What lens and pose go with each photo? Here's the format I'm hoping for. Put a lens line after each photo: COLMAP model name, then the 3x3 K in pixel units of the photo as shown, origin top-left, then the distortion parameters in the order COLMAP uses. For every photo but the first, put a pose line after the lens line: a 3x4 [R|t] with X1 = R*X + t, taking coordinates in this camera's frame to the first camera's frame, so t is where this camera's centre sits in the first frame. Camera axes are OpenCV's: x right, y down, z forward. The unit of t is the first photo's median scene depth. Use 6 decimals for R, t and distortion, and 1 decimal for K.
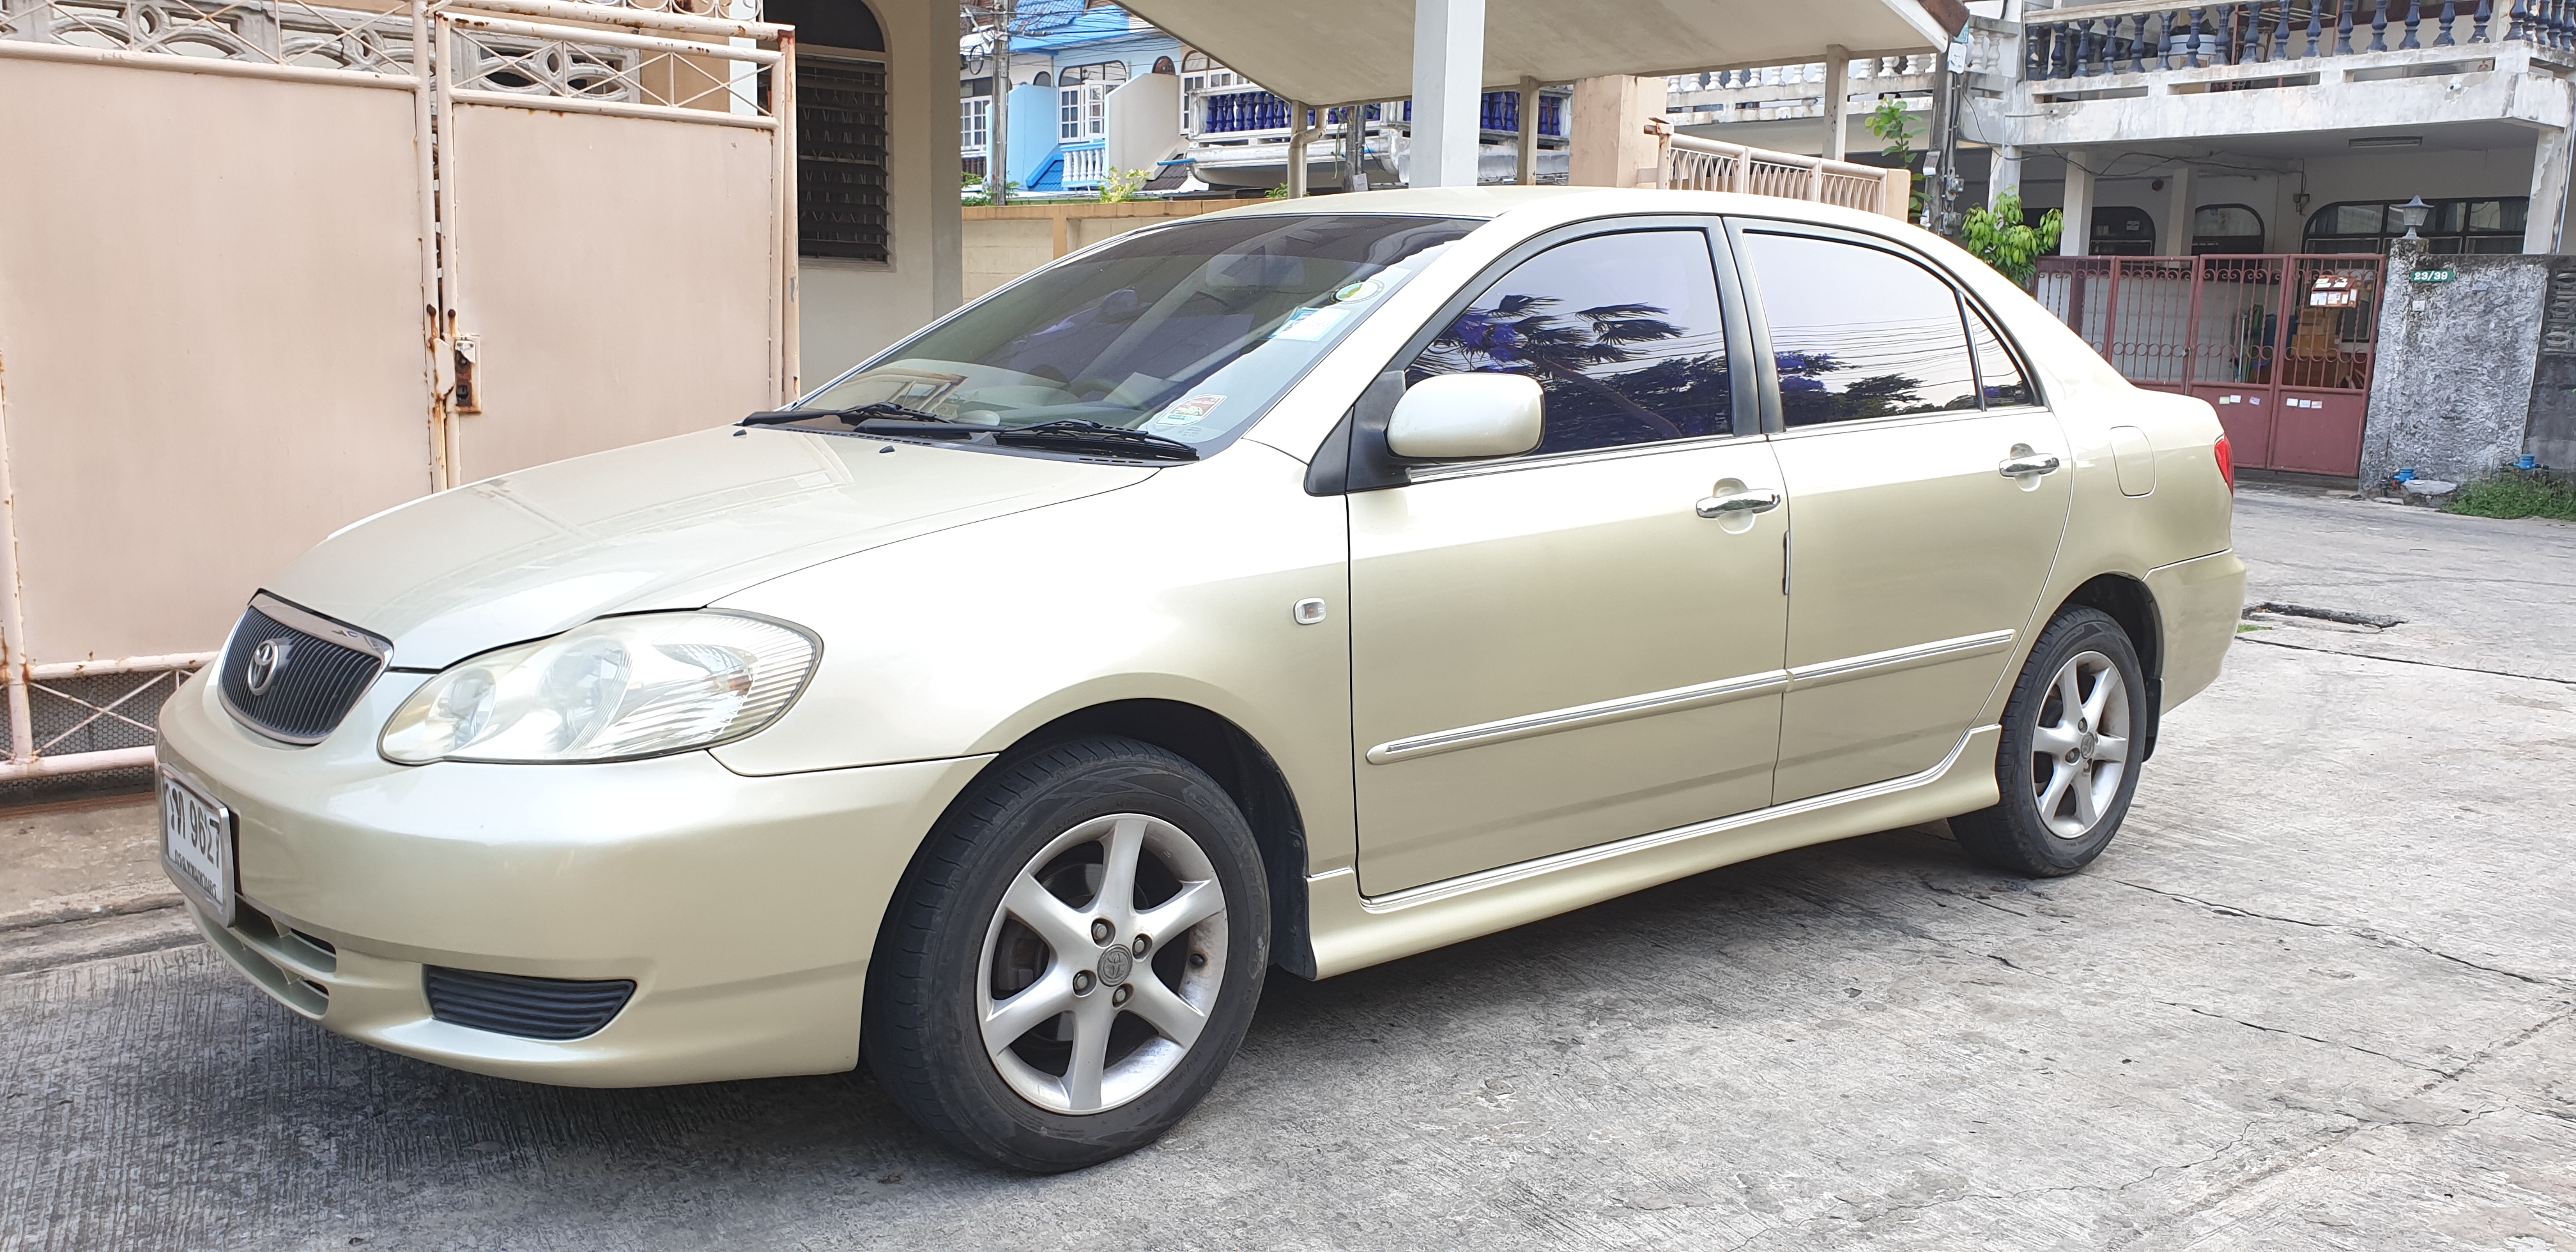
lens RADIAL K [[1955.3, 0, 1295.6], [0, 1955.3, 468.5], [0, 0, 1]] dist [0.076815, -0.170074]
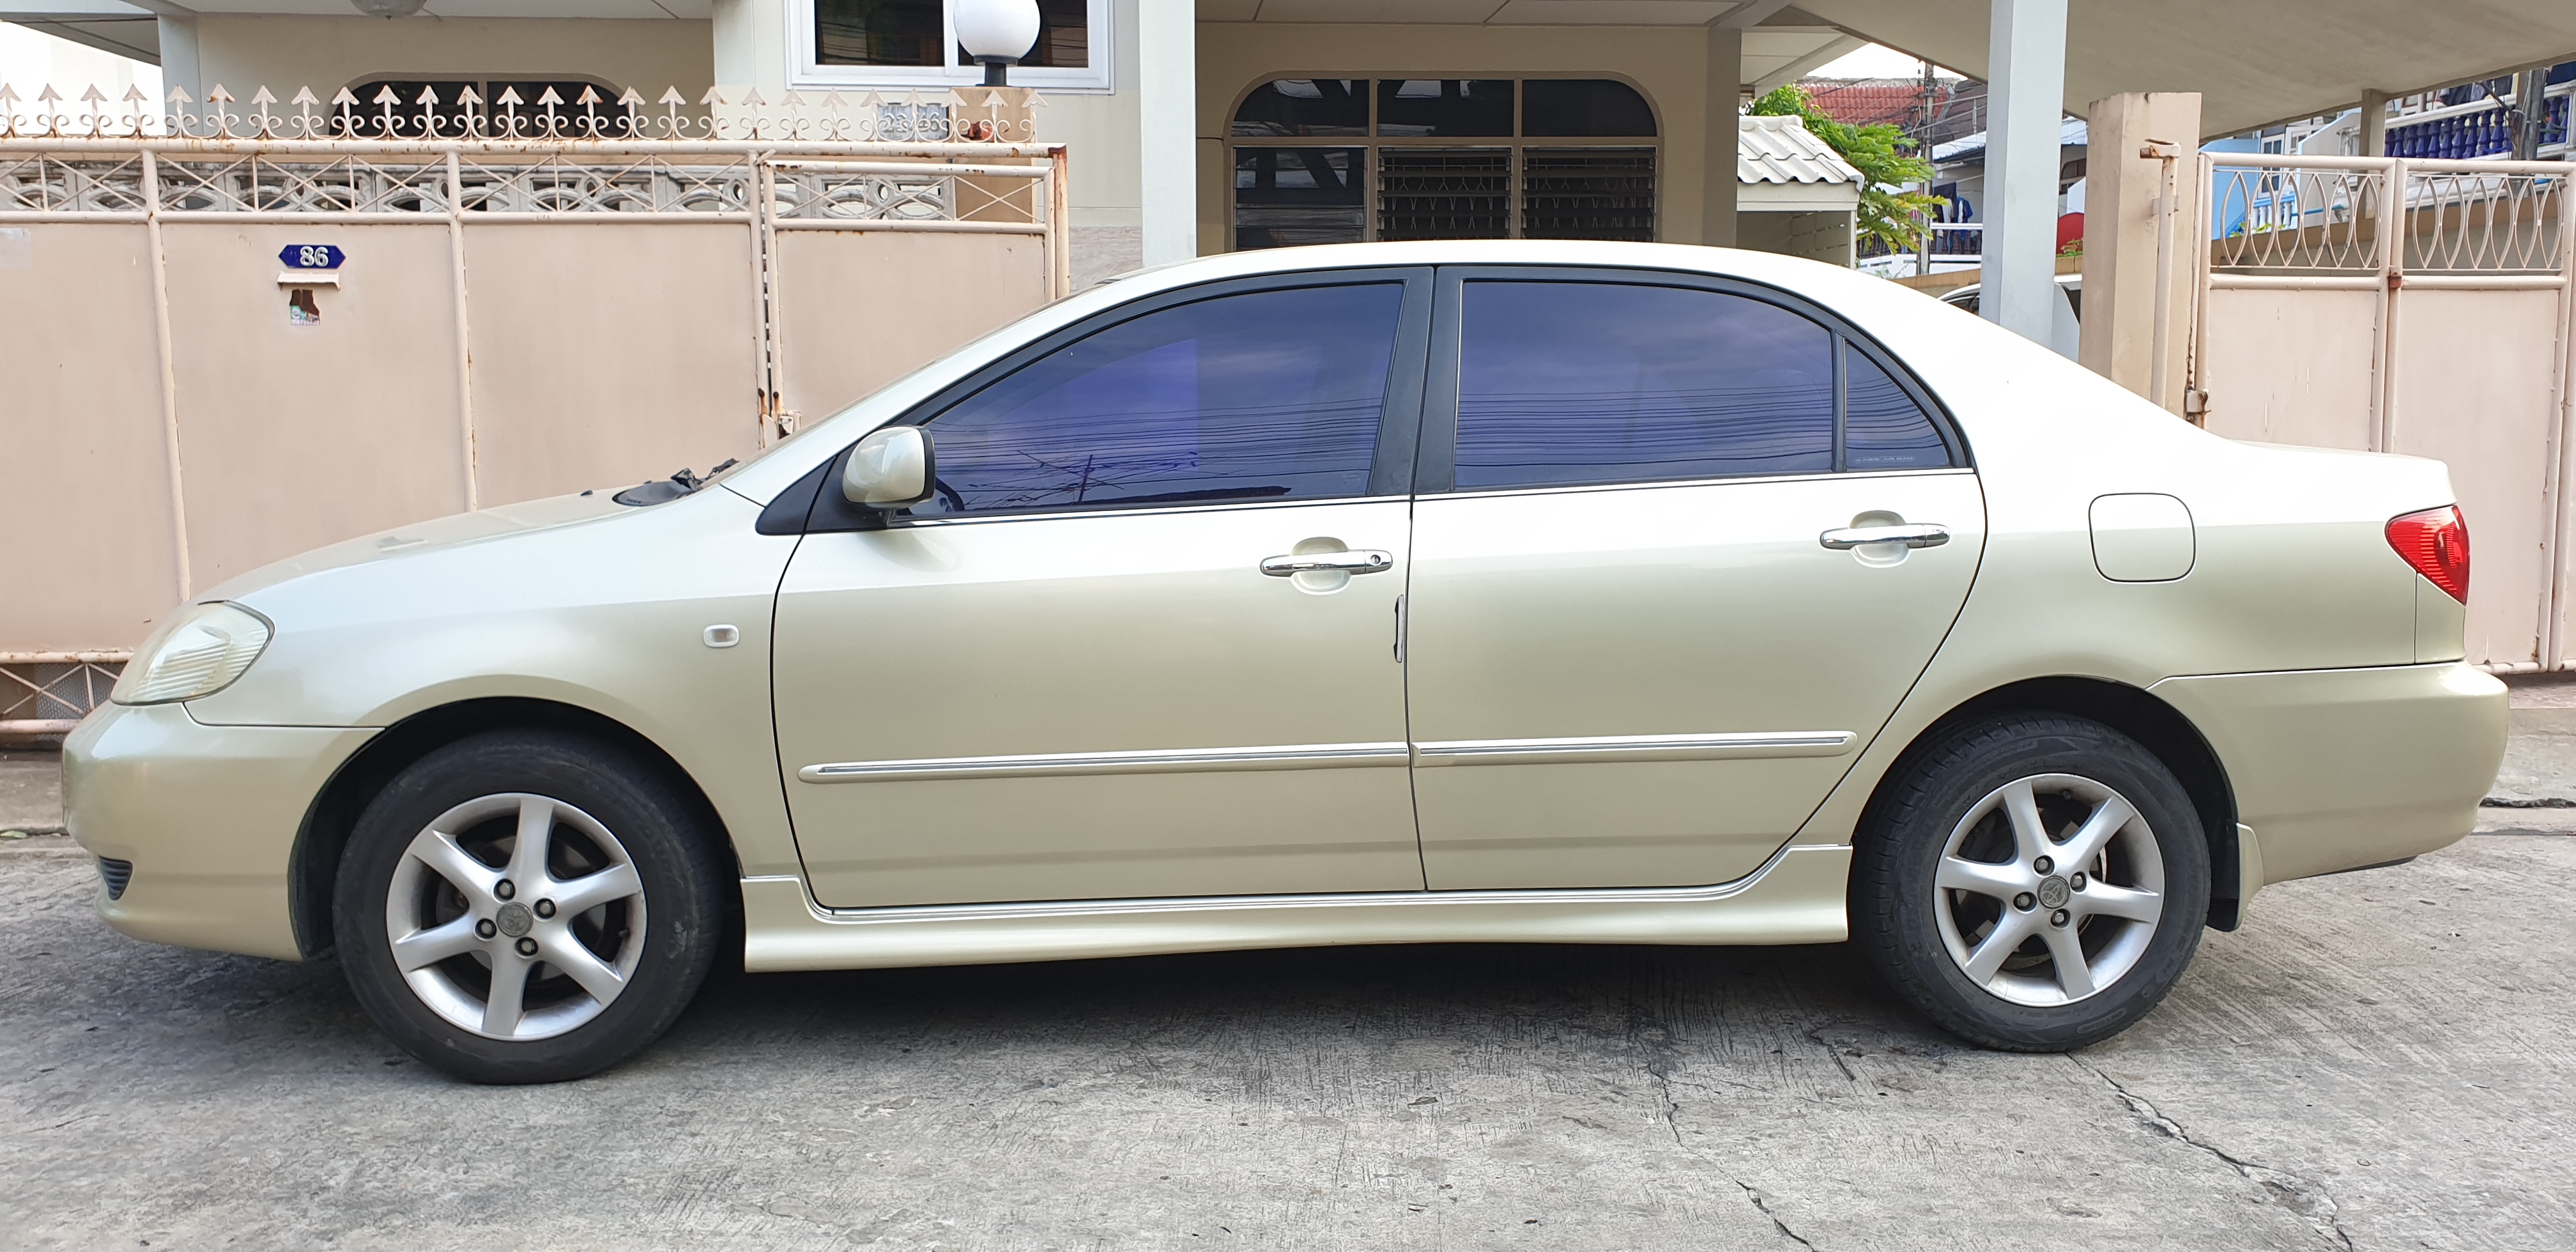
lens RADIAL K [[1972.6, 0, 1378.2], [0, 1972.6, 450.4], [0, 0, 1]] dist [0.085611, -0.166594]
pose [[0.823814, -0.003781, -0.566848, 0.829588], [-0.025043, 0.998759, -0.043058, 0.003825], [0.566307, 0.049667, 0.822697, 0.222982]]
